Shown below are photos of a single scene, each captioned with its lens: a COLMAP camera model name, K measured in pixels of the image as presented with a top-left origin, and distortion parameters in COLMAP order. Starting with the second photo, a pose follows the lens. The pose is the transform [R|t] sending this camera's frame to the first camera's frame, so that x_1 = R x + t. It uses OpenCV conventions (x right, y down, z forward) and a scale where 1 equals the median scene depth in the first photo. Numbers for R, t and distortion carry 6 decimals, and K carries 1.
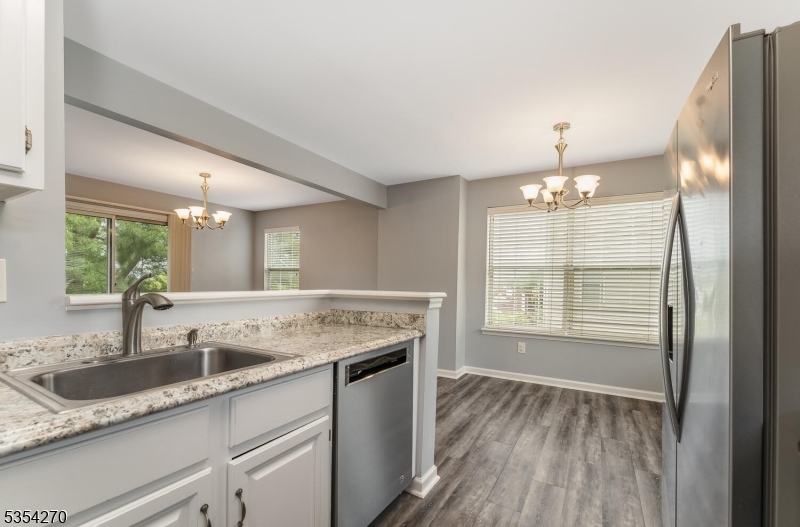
lens RADIAL K [[331.2, 0, 403.4], [0, 331.2, 294.8], [0, 0, 1]] dist [-0.003356, -0.000796]
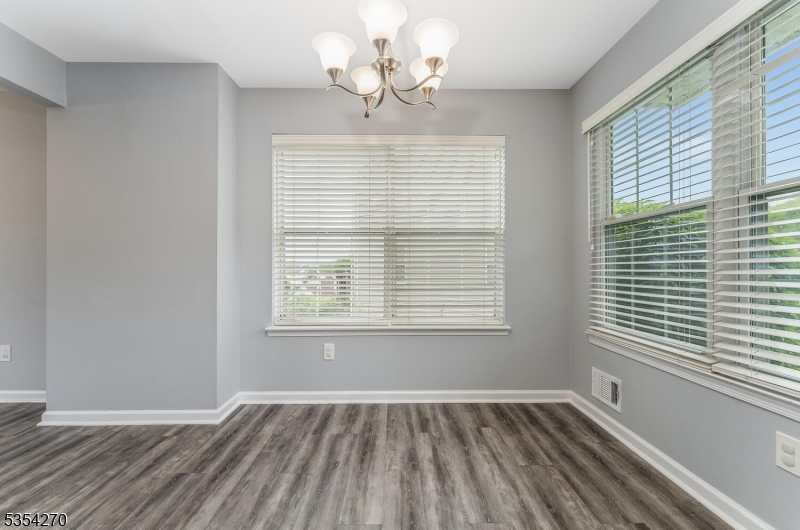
lens RADIAL K [[335.7, 0, 399.1], [0, 335.7, 267.6], [0, 0, 1]] dist [-0.003370, -0.000236]
pose [[0.859400, -0.014871, 0.511088, 0.157739], [0.032093, 0.999175, -0.024891, 0.016224], [-0.510296, 0.037794, 0.859168, 0.398715]]
